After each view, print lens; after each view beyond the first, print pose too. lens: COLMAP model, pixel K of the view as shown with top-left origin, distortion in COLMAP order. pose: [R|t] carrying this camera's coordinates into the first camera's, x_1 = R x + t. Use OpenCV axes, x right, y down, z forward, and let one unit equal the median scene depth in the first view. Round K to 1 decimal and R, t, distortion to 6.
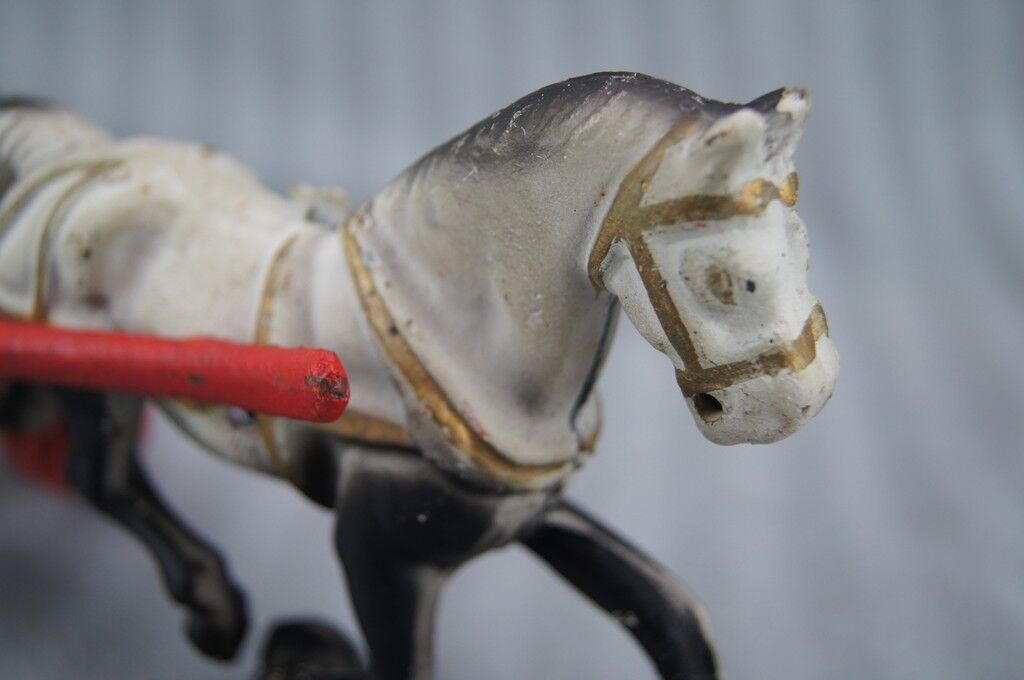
lens RADIAL K [[1345.5, 0, 511.7], [0, 1345.5, 341.5], [0, 0, 1]] dist [-0.053705, 0.000000]
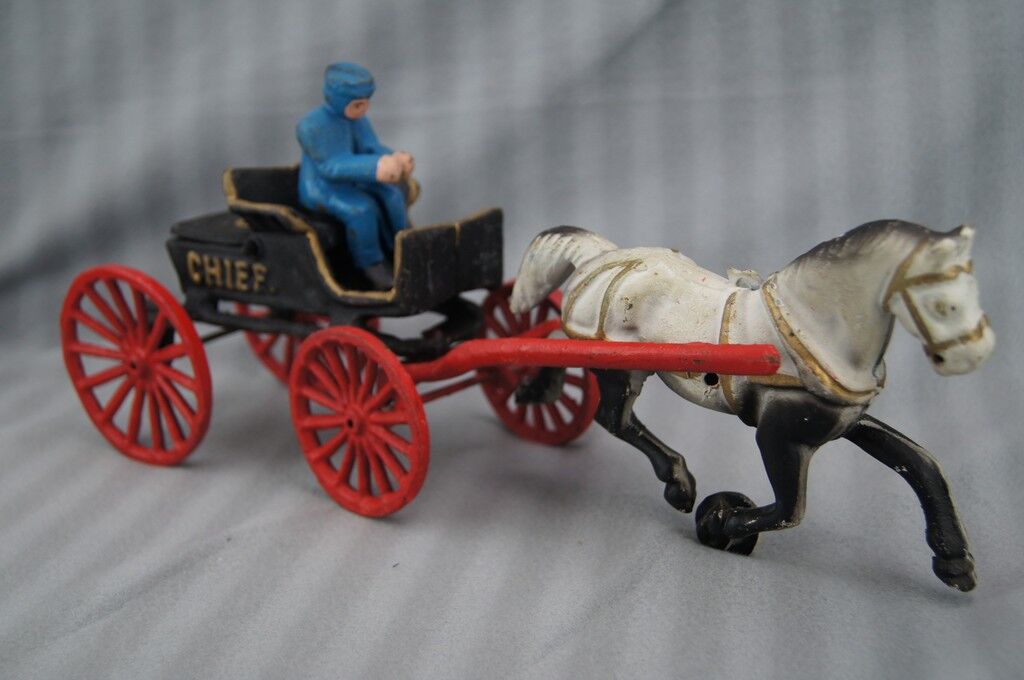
lens RADIAL K [[1345.5, 0, 512.1], [0, 1345.5, 337.8], [0, 0, 1]] dist [-0.053705, 0.000000]
pose [[0.986511, -0.049173, -0.156135, -0.199316], [0.047236, 0.998754, -0.016095, 0.011324], [0.156732, 0.008503, 0.987605, -1.288918]]
